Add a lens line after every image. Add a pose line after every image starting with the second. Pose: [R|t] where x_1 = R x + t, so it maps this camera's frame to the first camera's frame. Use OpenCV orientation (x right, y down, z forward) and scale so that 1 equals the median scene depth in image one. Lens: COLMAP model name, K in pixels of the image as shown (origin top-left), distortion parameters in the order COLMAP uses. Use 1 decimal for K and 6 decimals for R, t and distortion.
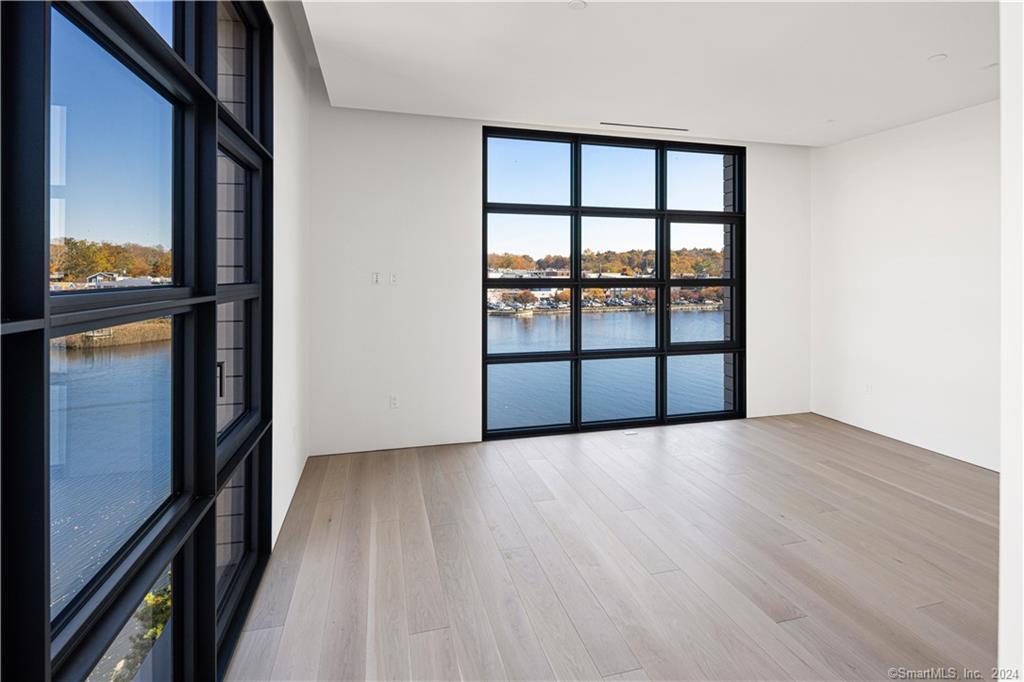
lens RADIAL K [[501.6, 0, 516.1], [0, 501.6, 277.9], [0, 0, 1]] dist [0.005120, -0.002582]
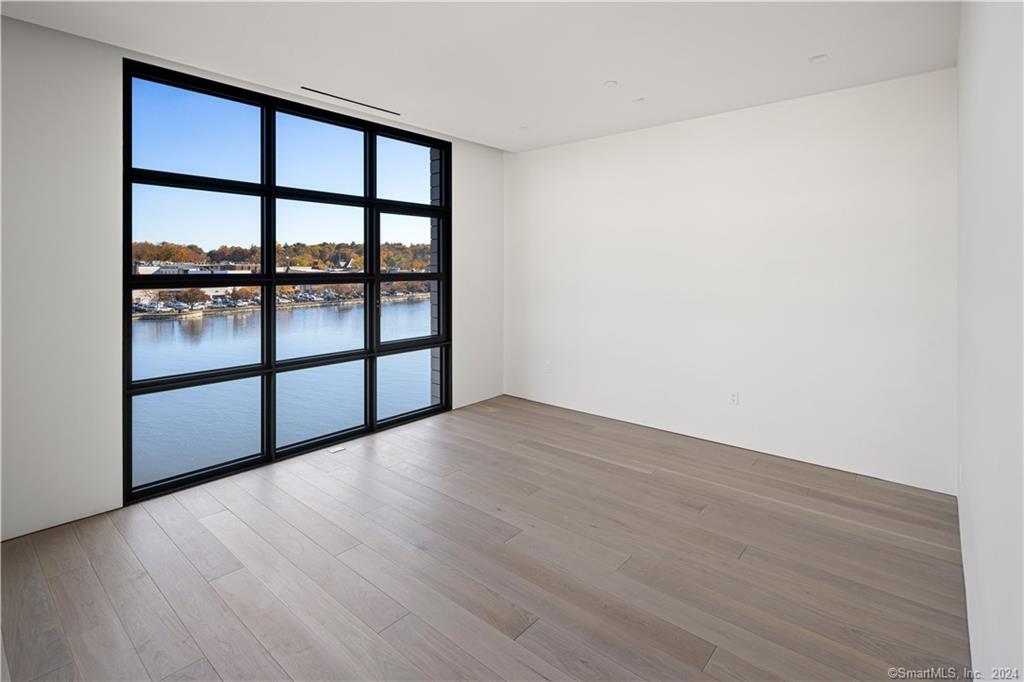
lens RADIAL K [[501.6, 0, 508.4], [0, 501.6, 266.8], [0, 0, 1]] dist [0.005120, -0.002582]
pose [[0.836238, -0.001128, 0.548366, -0.002273], [0.006155, 0.999954, -0.007330, -0.002080], [-0.548332, 0.009505, 0.836206, 0.105124]]
